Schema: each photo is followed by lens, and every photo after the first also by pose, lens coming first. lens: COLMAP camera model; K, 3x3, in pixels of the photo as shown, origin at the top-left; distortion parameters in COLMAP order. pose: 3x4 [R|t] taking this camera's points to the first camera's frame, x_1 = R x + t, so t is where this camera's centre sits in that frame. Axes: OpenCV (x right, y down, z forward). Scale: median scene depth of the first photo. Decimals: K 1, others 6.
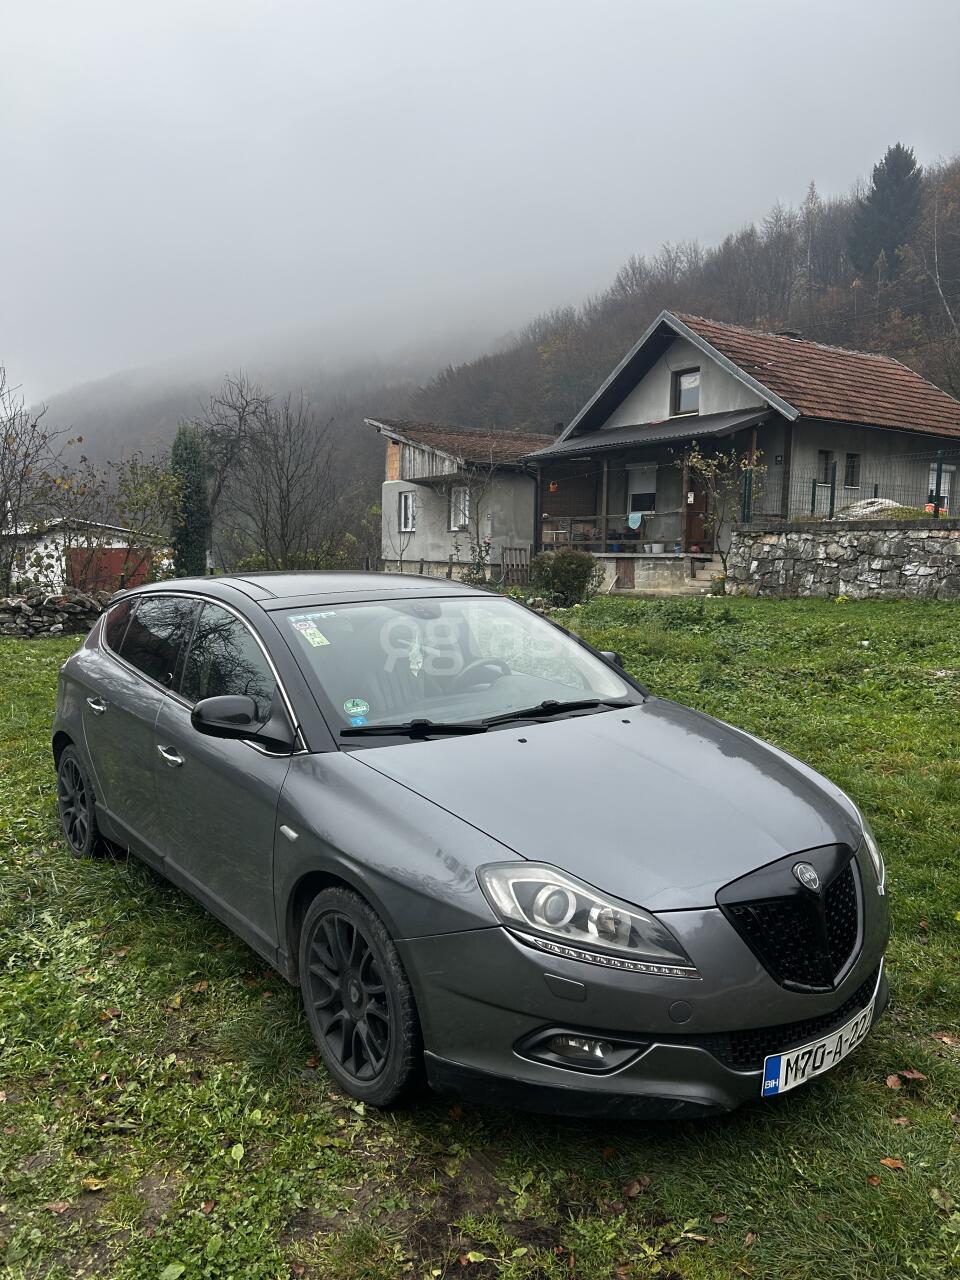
lens RADIAL K [[960.4, 0, 478.0], [0, 960.4, 645.4], [0, 0, 1]] dist [0.051076, -0.056994]
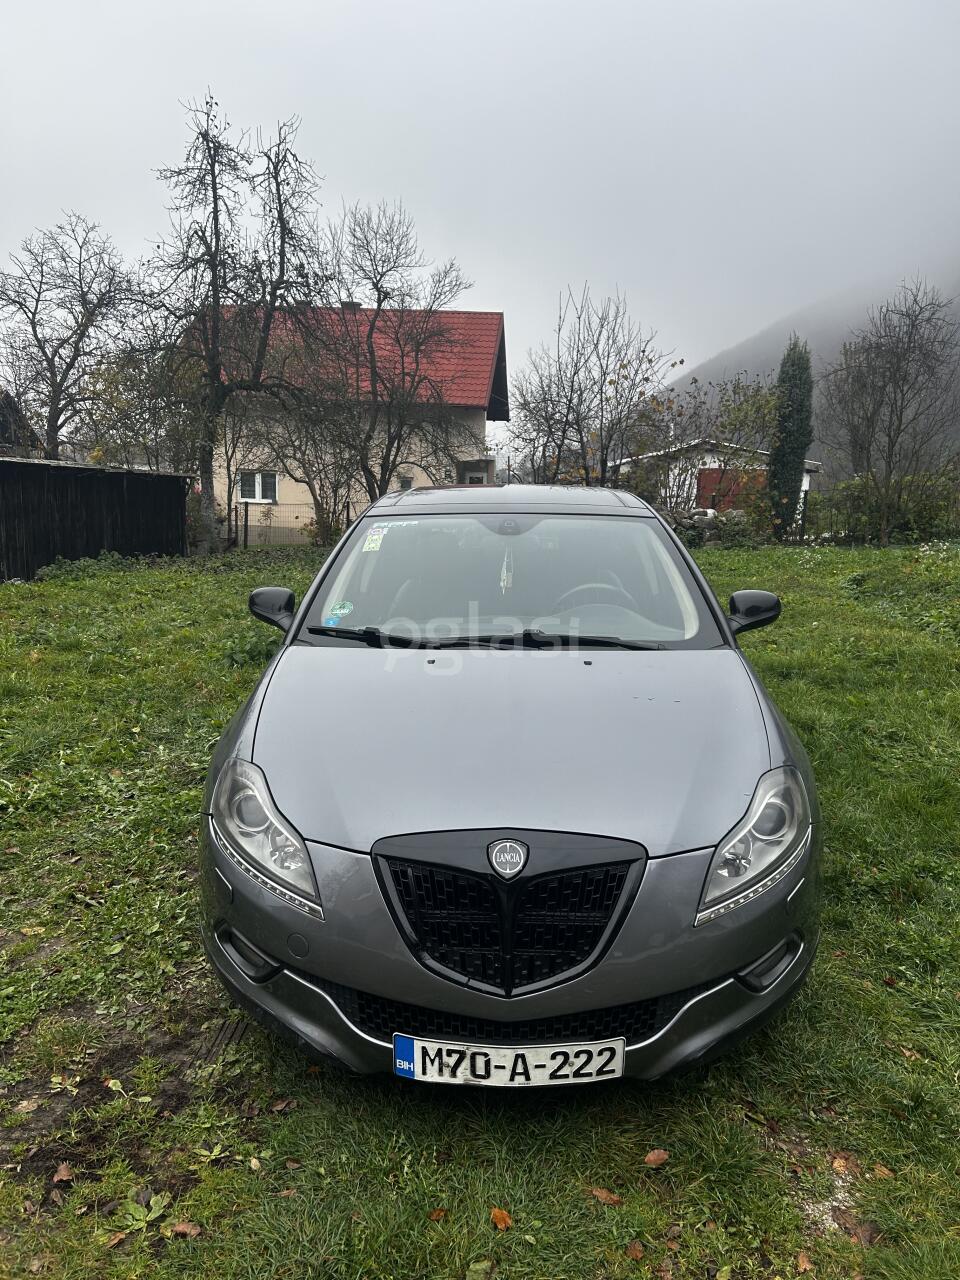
lens RADIAL K [[960.4, 0, 479.4], [0, 960.4, 640.1], [0, 0, 1]] dist [0.051076, -0.056994]
pose [[0.766527, 0.132013, -0.628498, 0.103409], [-0.085706, 0.990919, 0.103608, -0.003866], [0.636467, -0.025552, 0.770880, 0.044305]]
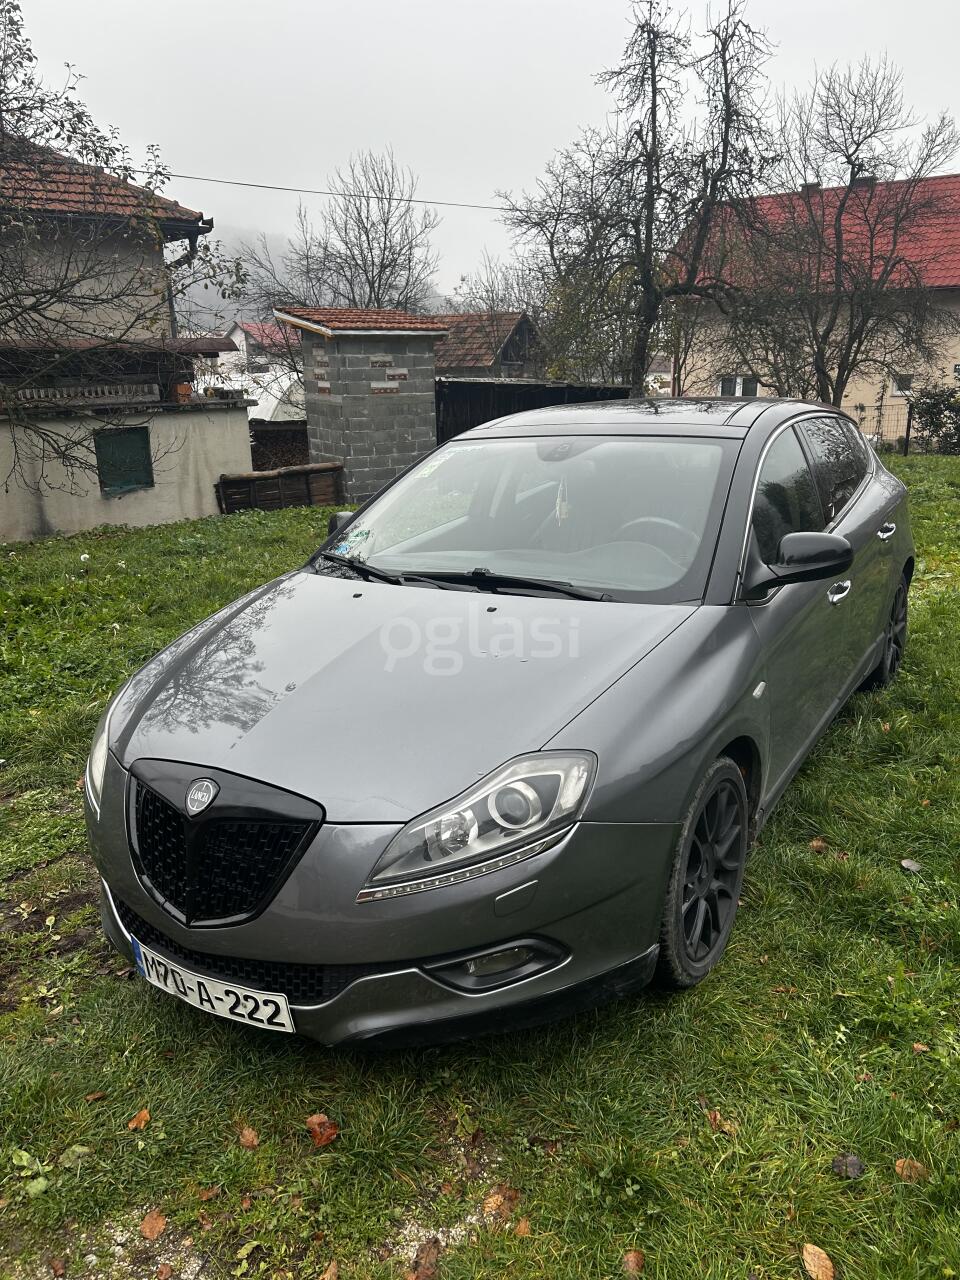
lens RADIAL K [[960.4, 0, 481.5], [0, 960.4, 646.0], [0, 0, 1]] dist [0.051076, -0.056994]
pose [[0.336978, 0.251343, -0.907344, 0.146796], [-0.068492, 0.967699, 0.242625, -0.014070], [0.939018, -0.019614, 0.343308, 0.120041]]
